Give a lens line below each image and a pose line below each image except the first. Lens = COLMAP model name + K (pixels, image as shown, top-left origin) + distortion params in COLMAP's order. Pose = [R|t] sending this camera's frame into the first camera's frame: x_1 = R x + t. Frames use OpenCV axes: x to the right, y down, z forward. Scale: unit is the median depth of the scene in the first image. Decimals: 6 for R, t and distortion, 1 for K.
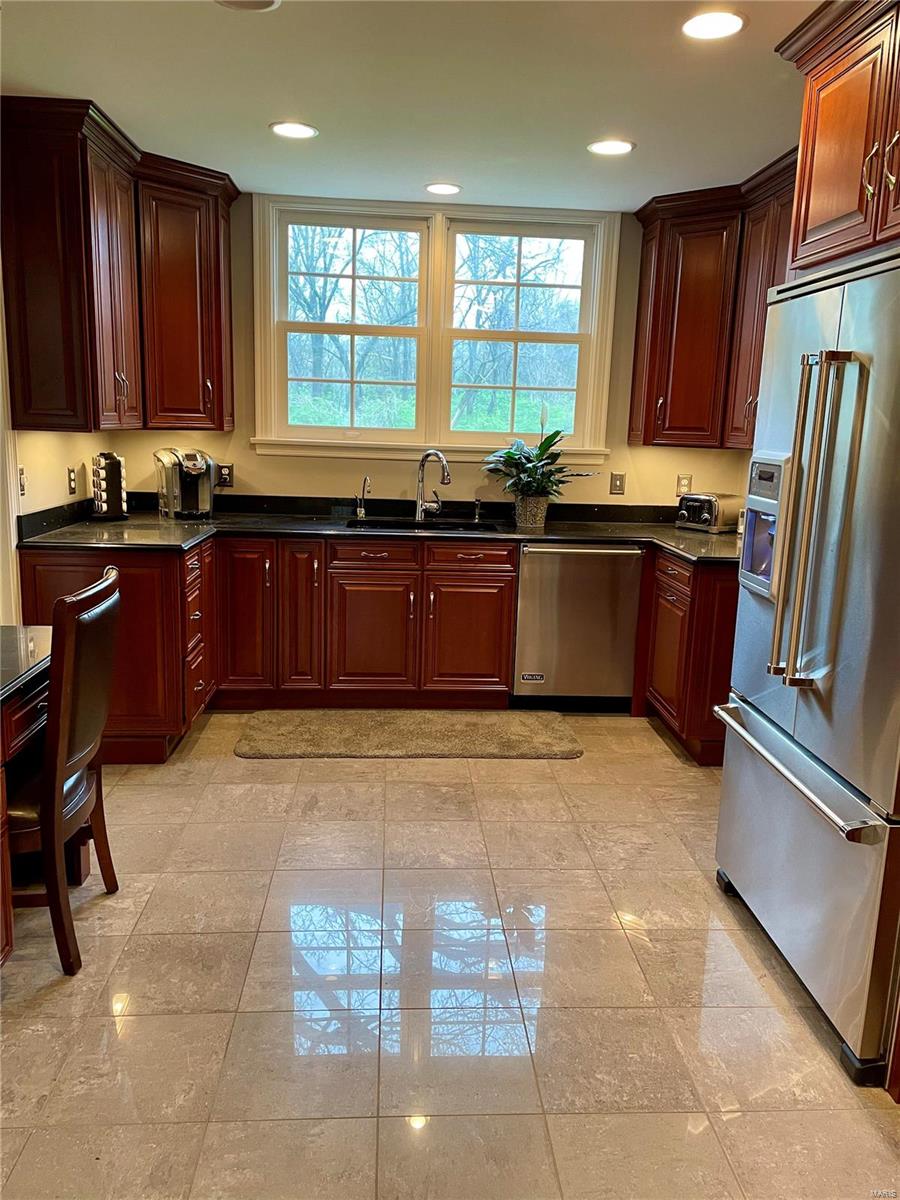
lens RADIAL K [[898.7, 0, 449.8], [0, 898.7, 586.6], [0, 0, 1]] dist [0.100479, -0.132819]
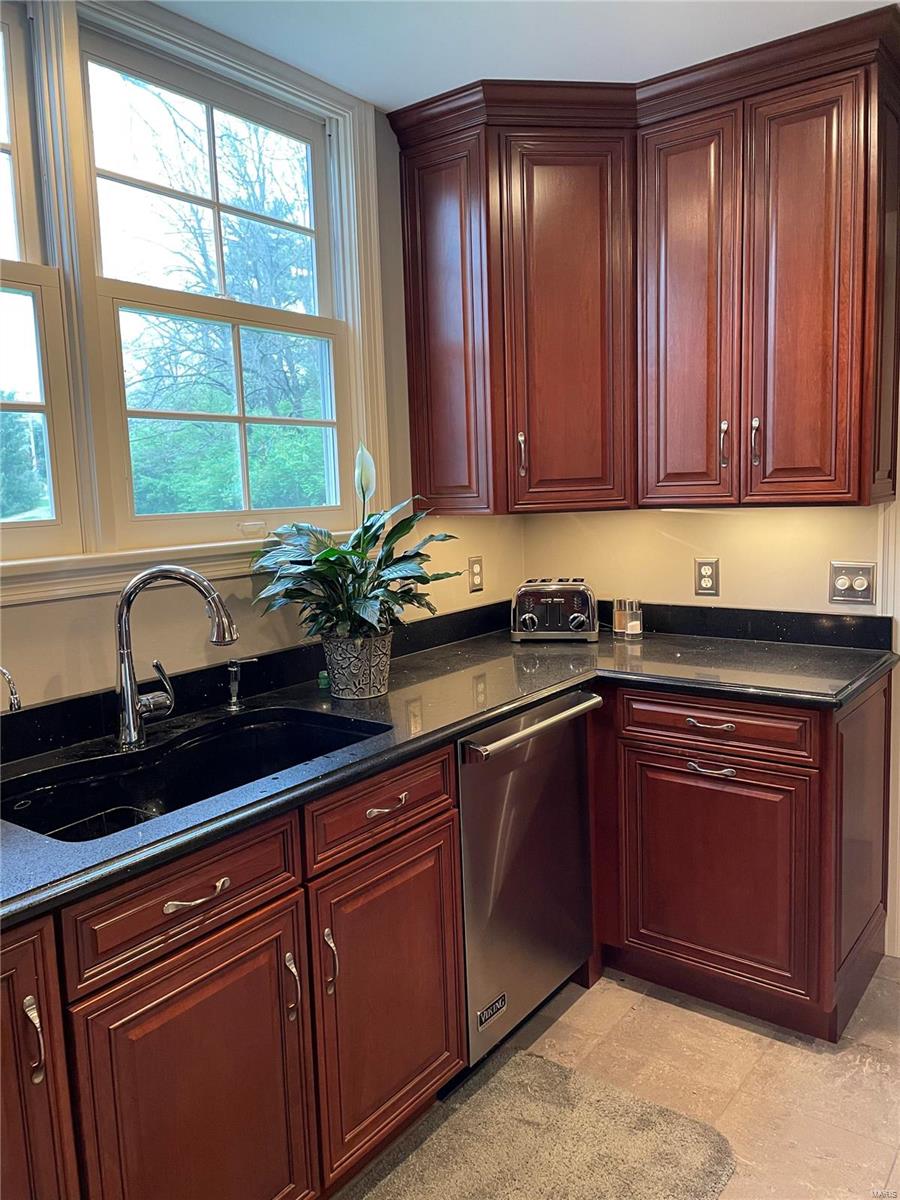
lens RADIAL K [[898.7, 0, 449.8], [0, 898.7, 586.6], [0, 0, 1]] dist [0.100479, -0.132819]
pose [[0.652551, -0.139883, 0.744721, -0.234035], [0.193741, 0.980946, 0.014491, -0.121418], [-0.732558, 0.134827, 0.667218, 0.625162]]
